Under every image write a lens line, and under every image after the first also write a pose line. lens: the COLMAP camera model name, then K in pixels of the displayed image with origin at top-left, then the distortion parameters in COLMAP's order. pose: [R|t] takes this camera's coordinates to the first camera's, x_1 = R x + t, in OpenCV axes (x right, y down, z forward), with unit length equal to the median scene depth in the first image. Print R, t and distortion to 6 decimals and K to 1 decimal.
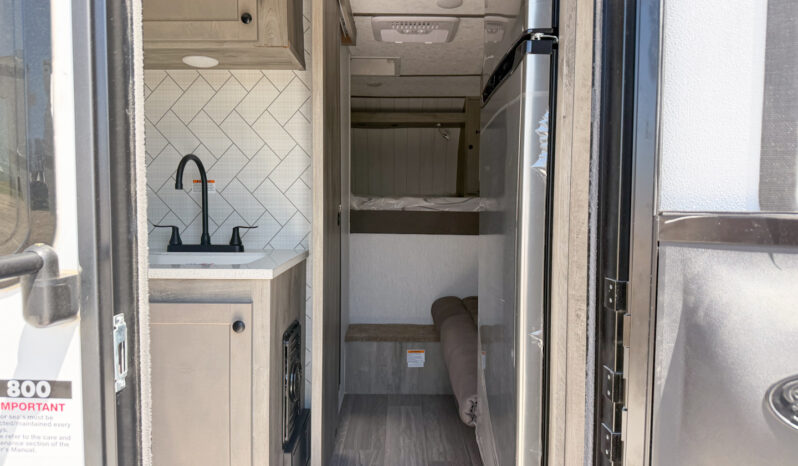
lens RADIAL K [[571.8, 0, 393.9], [0, 571.8, 239.9], [0, 0, 1]] dist [0.121096, -0.205251]
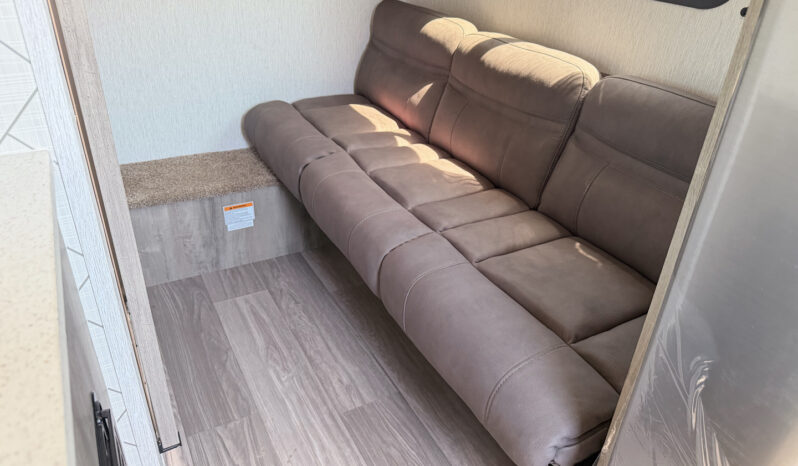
lens RADIAL K [[571.8, 0, 393.9], [0, 571.8, 239.9], [0, 0, 1]] dist [0.121096, -0.205251]
pose [[0.875843, -0.228221, 0.425223, -0.086349], [0.005080, 0.885426, 0.464753, -0.058864], [-0.482570, -0.404891, 0.776653, 0.431280]]
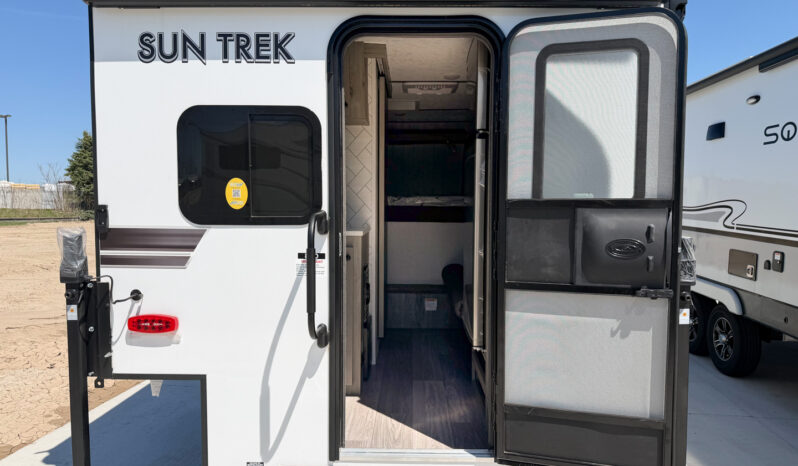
lens RADIAL K [[571.8, 0, 393.9], [0, 571.8, 239.9], [0, 0, 1]] dist [0.121096, -0.205251]
pose [[0.999740, -0.001321, -0.022743, -0.023842], [0.001327, 0.999999, 0.000265, 0.038310], [0.022743, -0.000295, 0.999741, -0.492034]]
